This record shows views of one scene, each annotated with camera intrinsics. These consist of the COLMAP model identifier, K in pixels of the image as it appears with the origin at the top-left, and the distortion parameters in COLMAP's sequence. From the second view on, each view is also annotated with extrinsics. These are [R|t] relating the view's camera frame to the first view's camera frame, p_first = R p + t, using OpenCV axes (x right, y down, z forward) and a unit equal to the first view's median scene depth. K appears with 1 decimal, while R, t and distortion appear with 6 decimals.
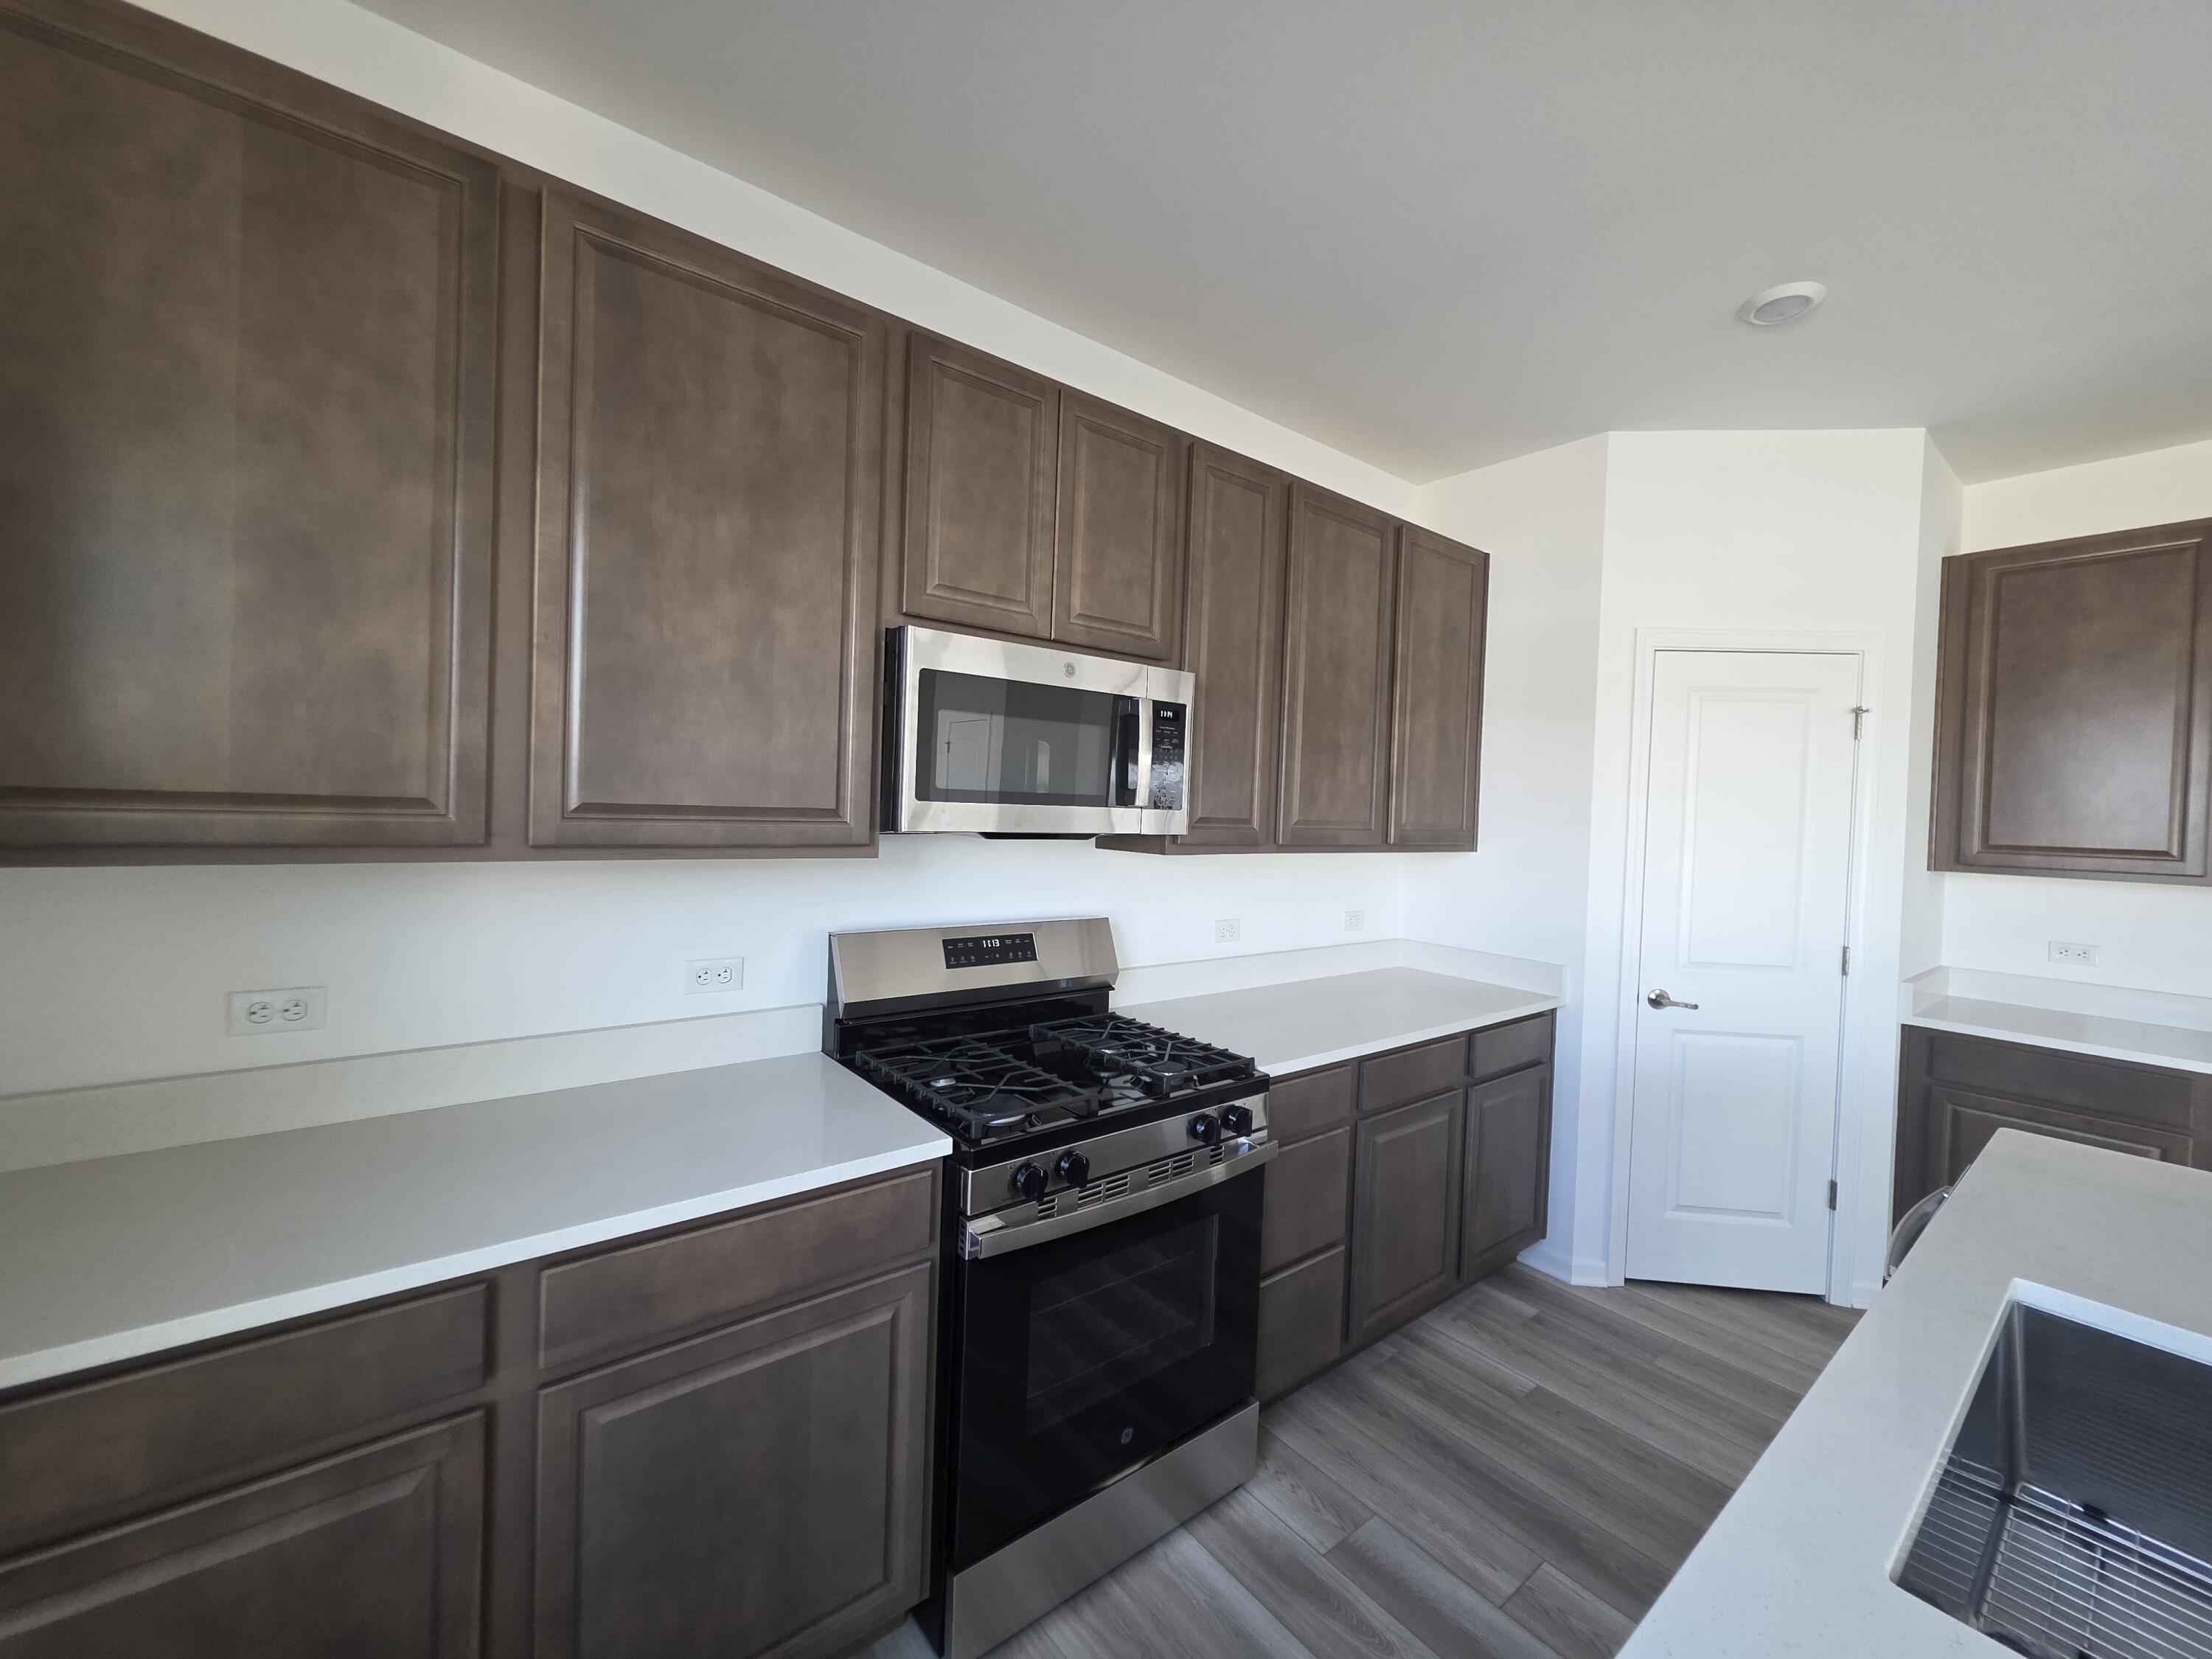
lens RADIAL K [[884.6, 0, 1123.9], [0, 884.6, 826.9], [0, 0, 1]] dist [0.001662, 0.000285]
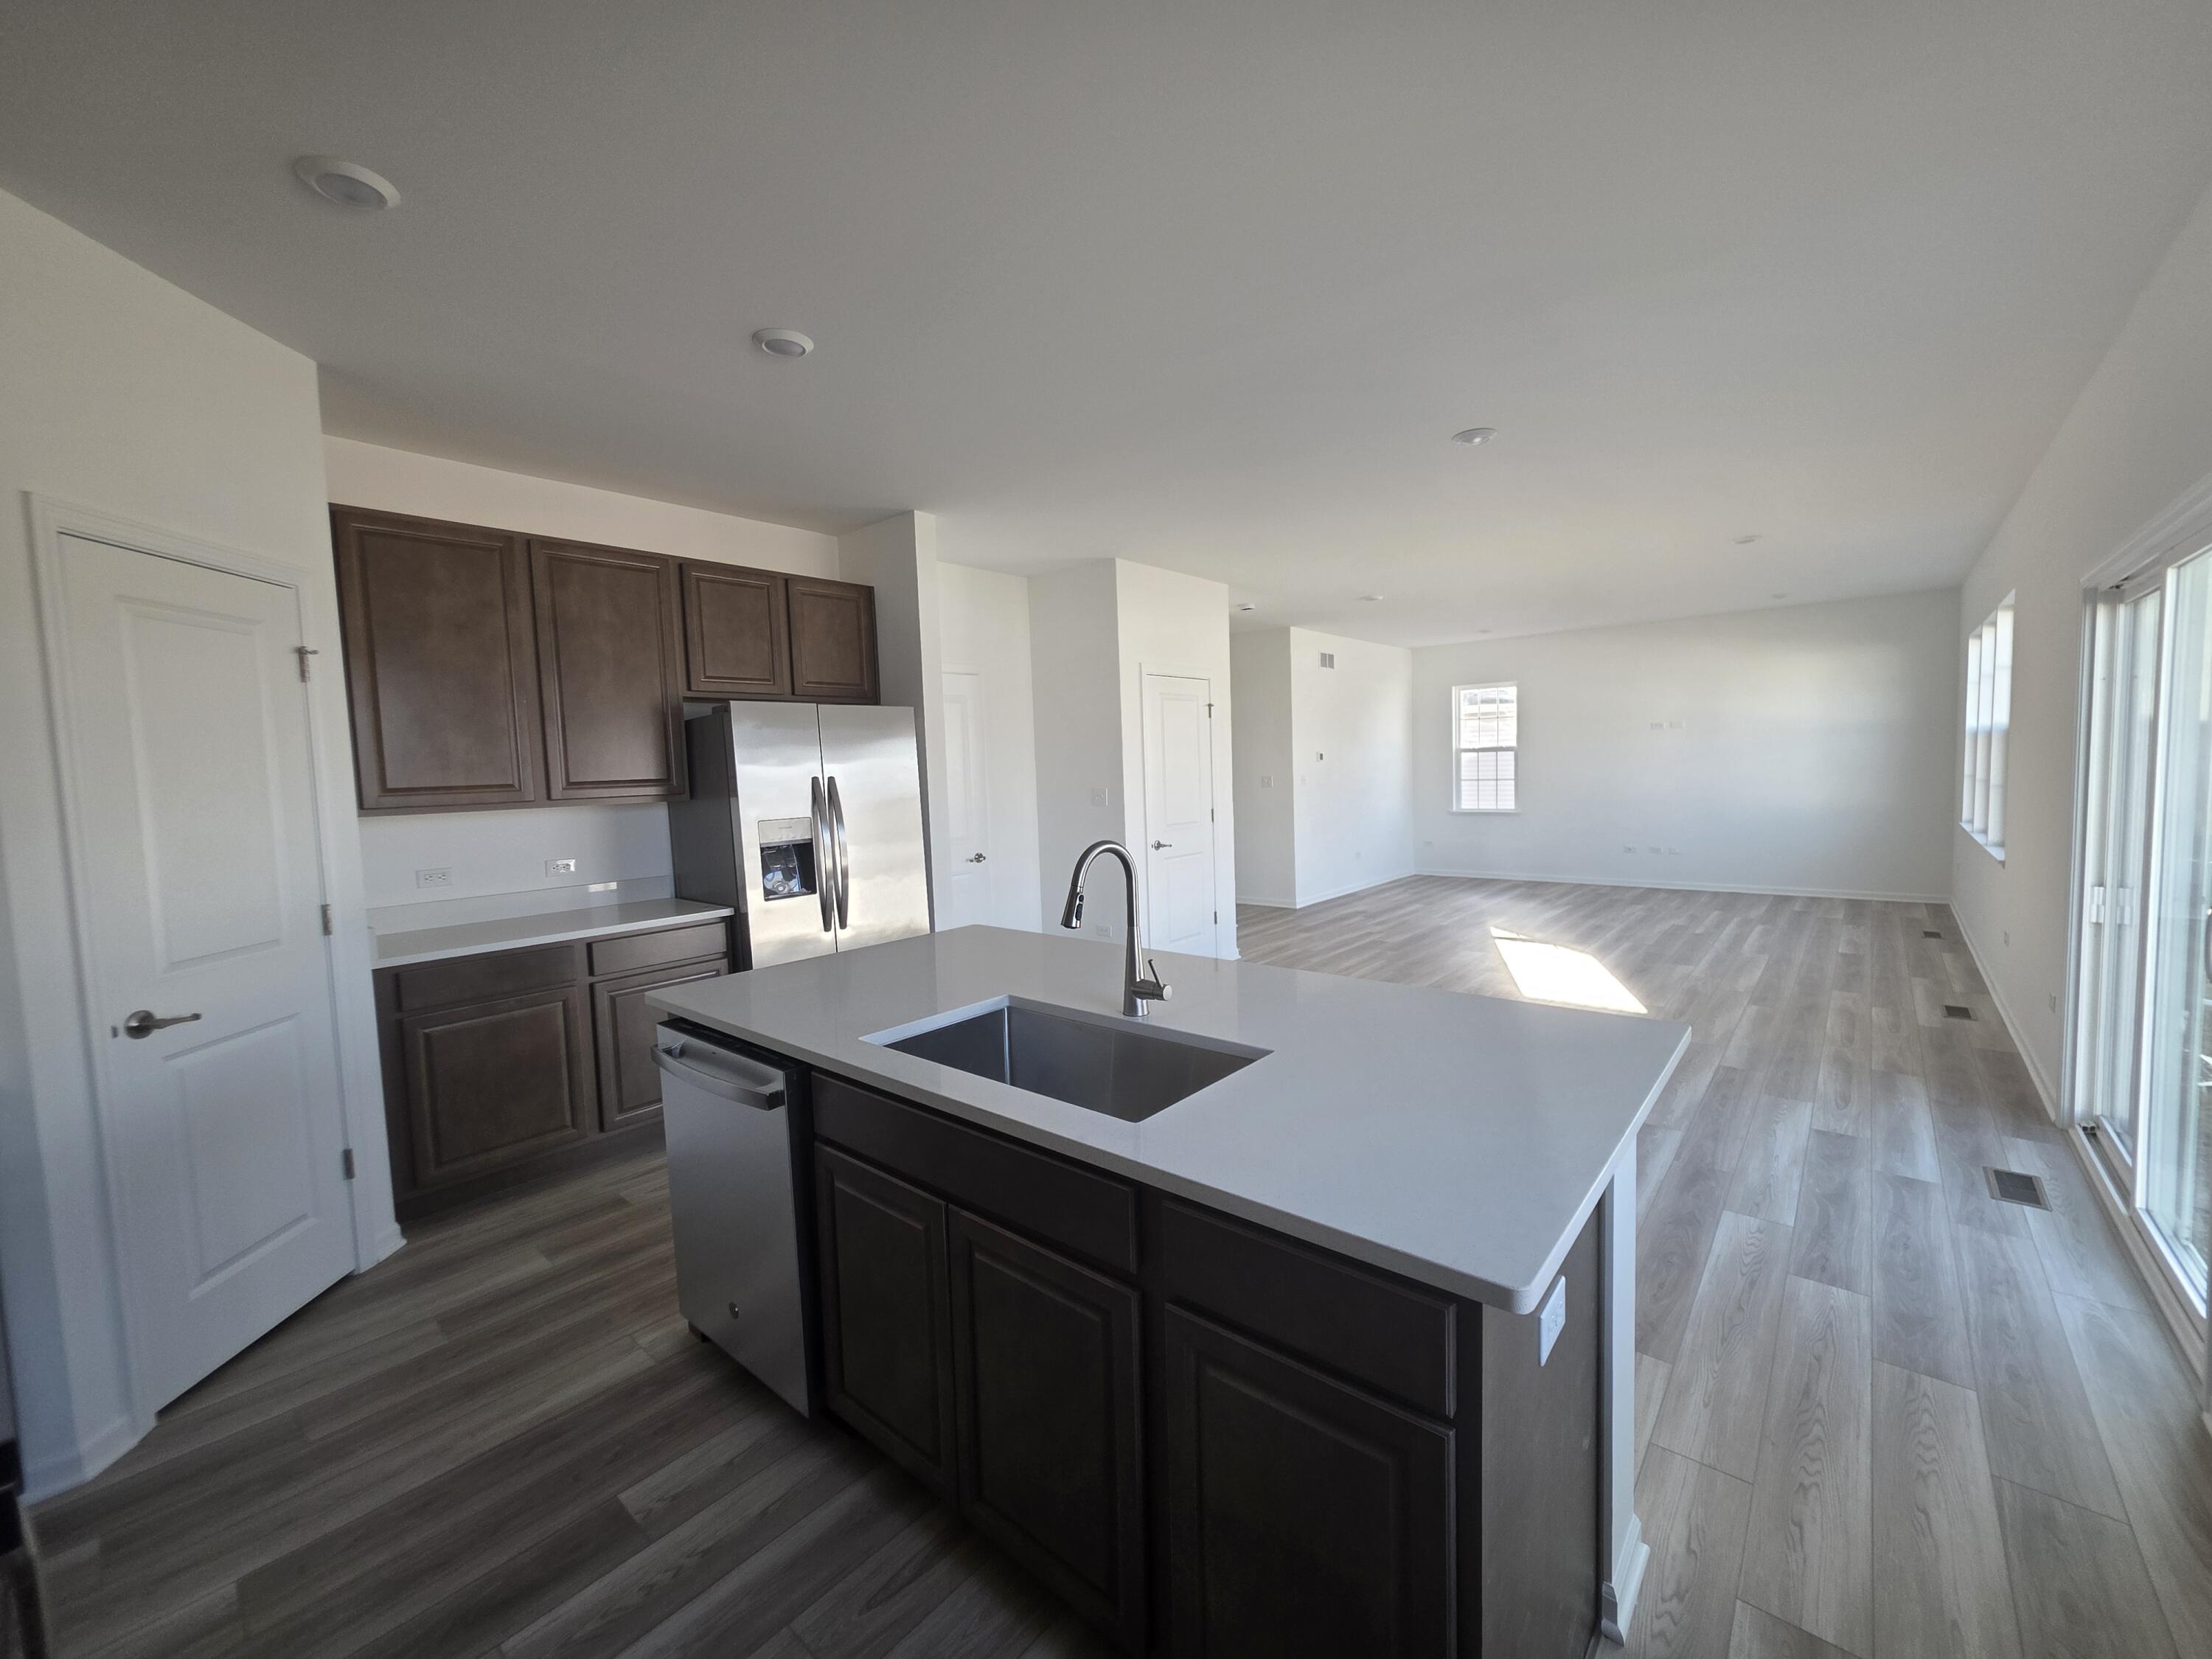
lens RADIAL K [[884.6, 0, 1123.9], [0, 884.6, 826.9], [0, 0, 1]] dist [0.001662, 0.000285]
pose [[-0.194645, -0.096657, 0.976100, -0.270846], [0.041712, 0.993417, 0.106690, -0.012015], [-0.979986, 0.061481, -0.189332, 0.358228]]
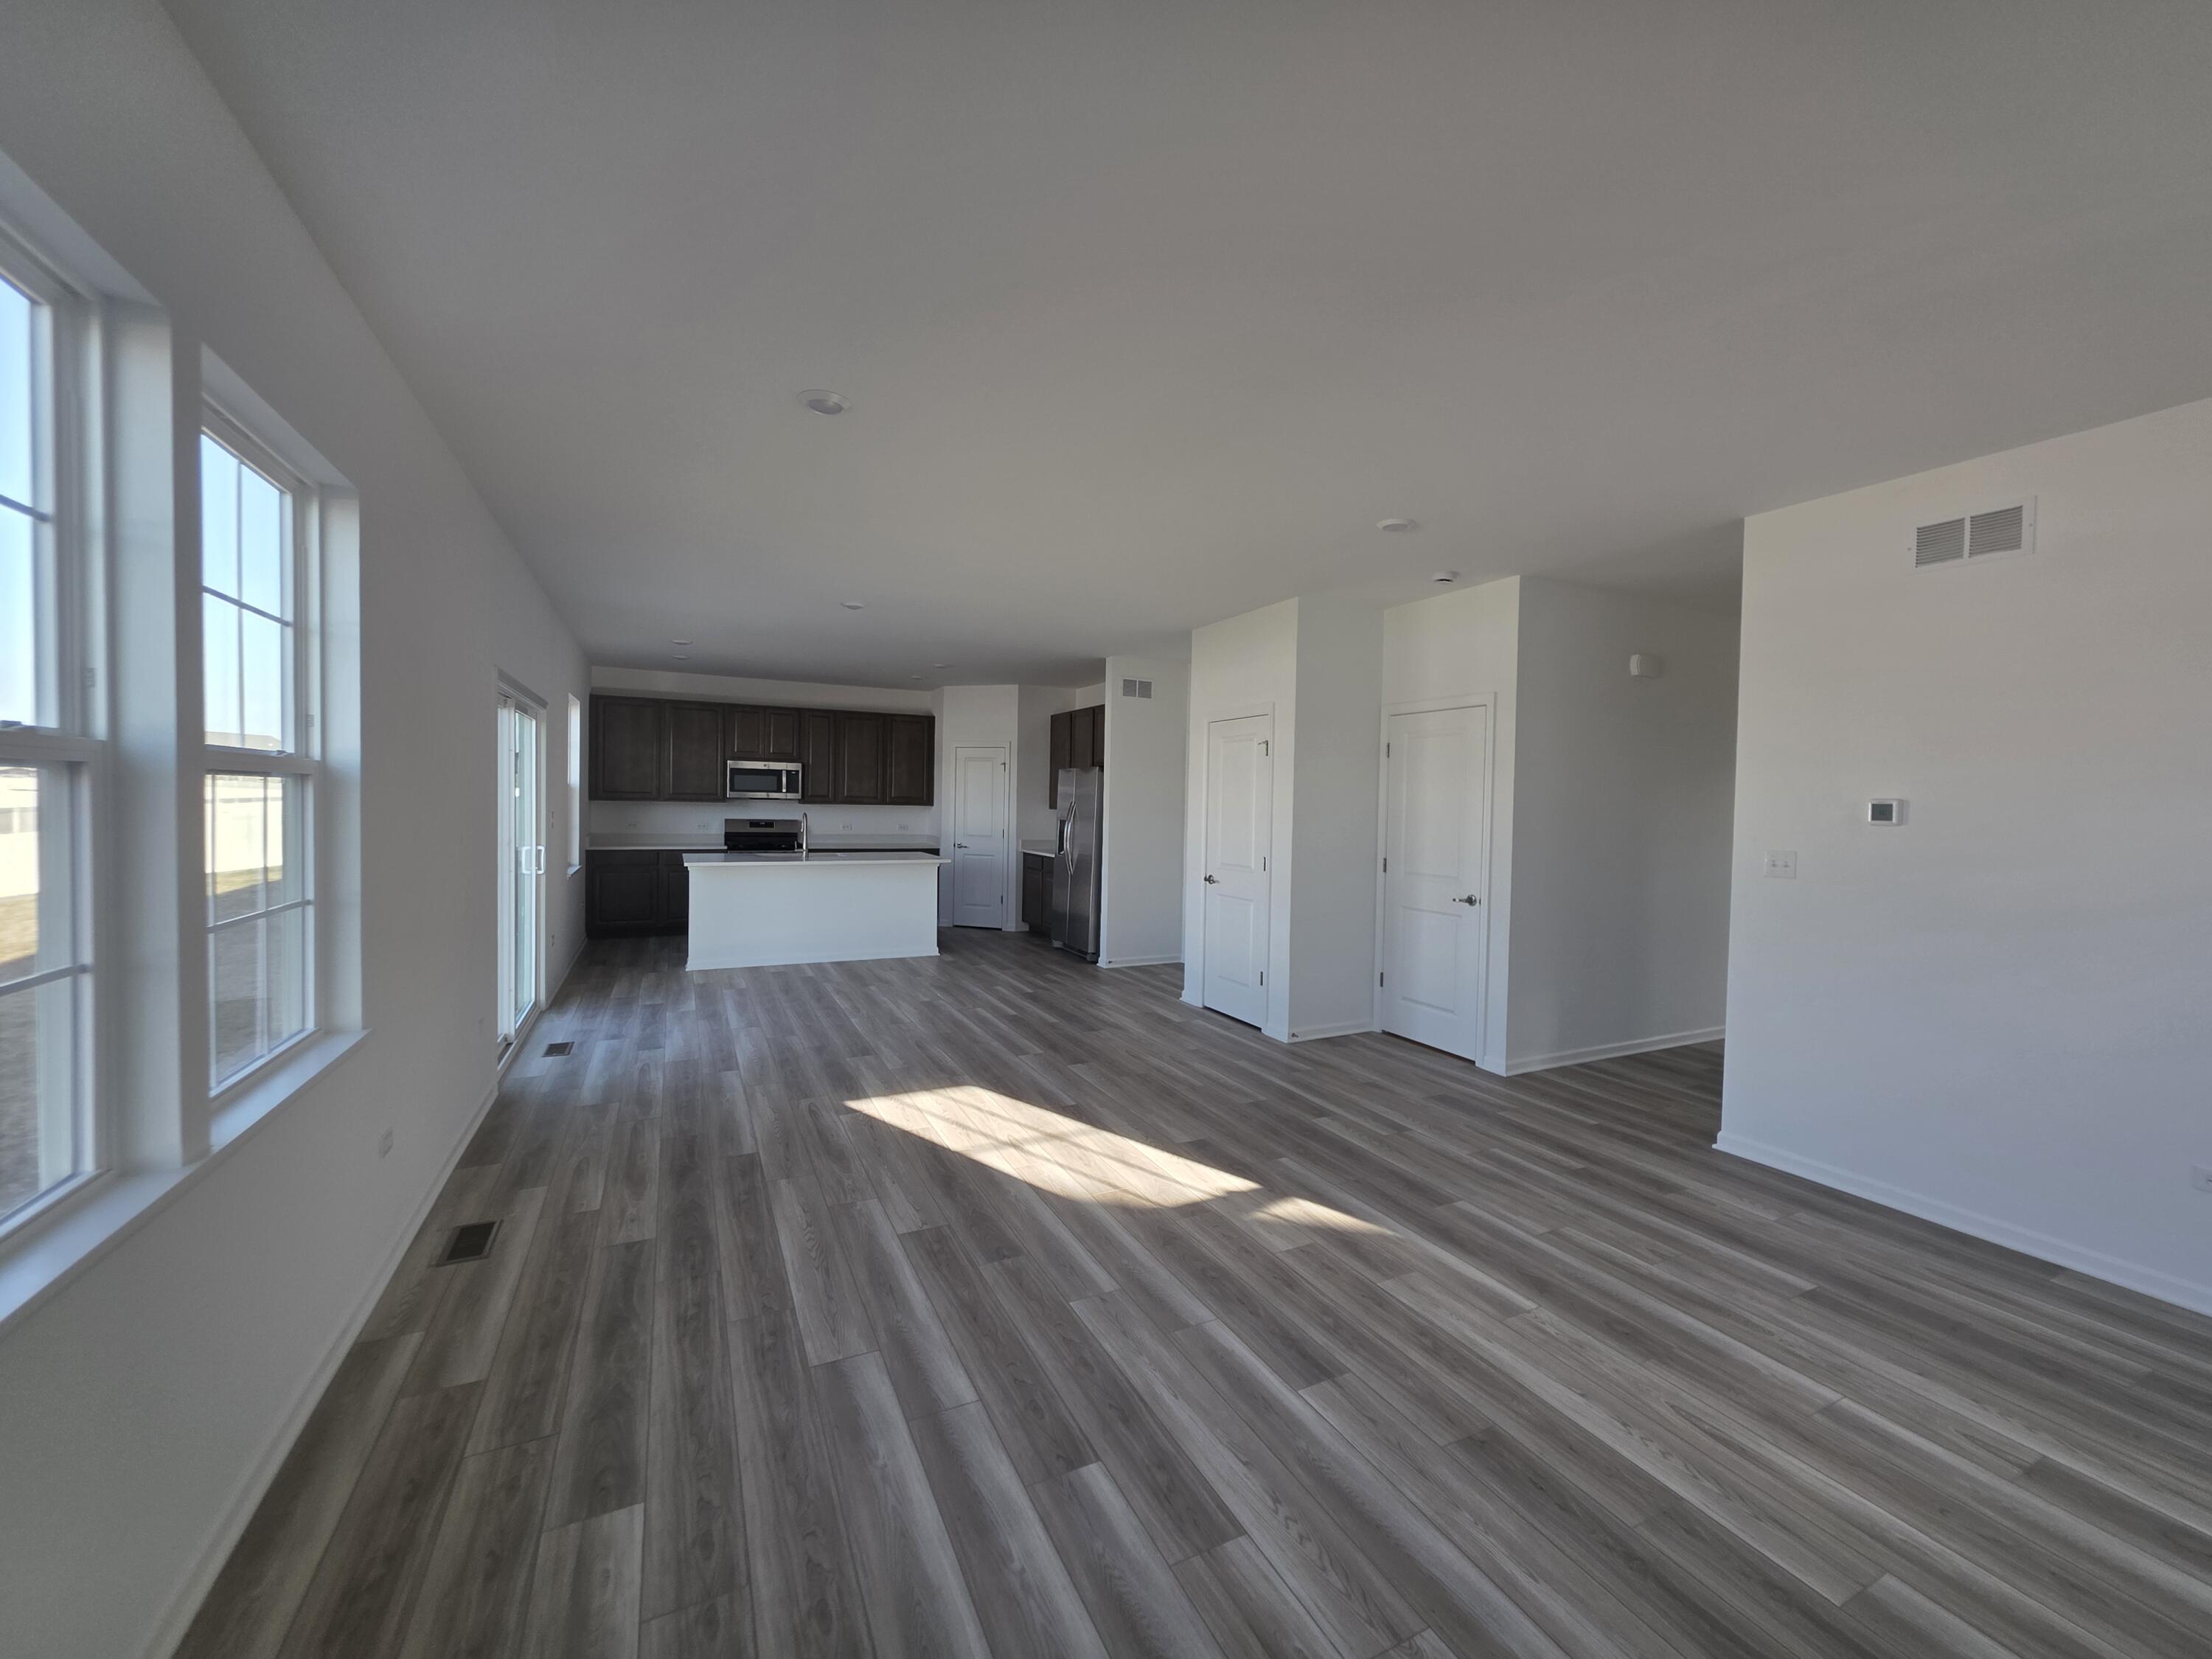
lens RADIAL K [[884.6, 0, 1123.9], [0, 884.6, 826.9], [0, 0, 1]] dist [0.001662, 0.000285]
pose [[0.977723, -0.008360, -0.209732, 1.281991], [0.009257, 0.999952, 0.003295, 0.073587], [0.209694, -0.005163, 0.977753, -1.492109]]
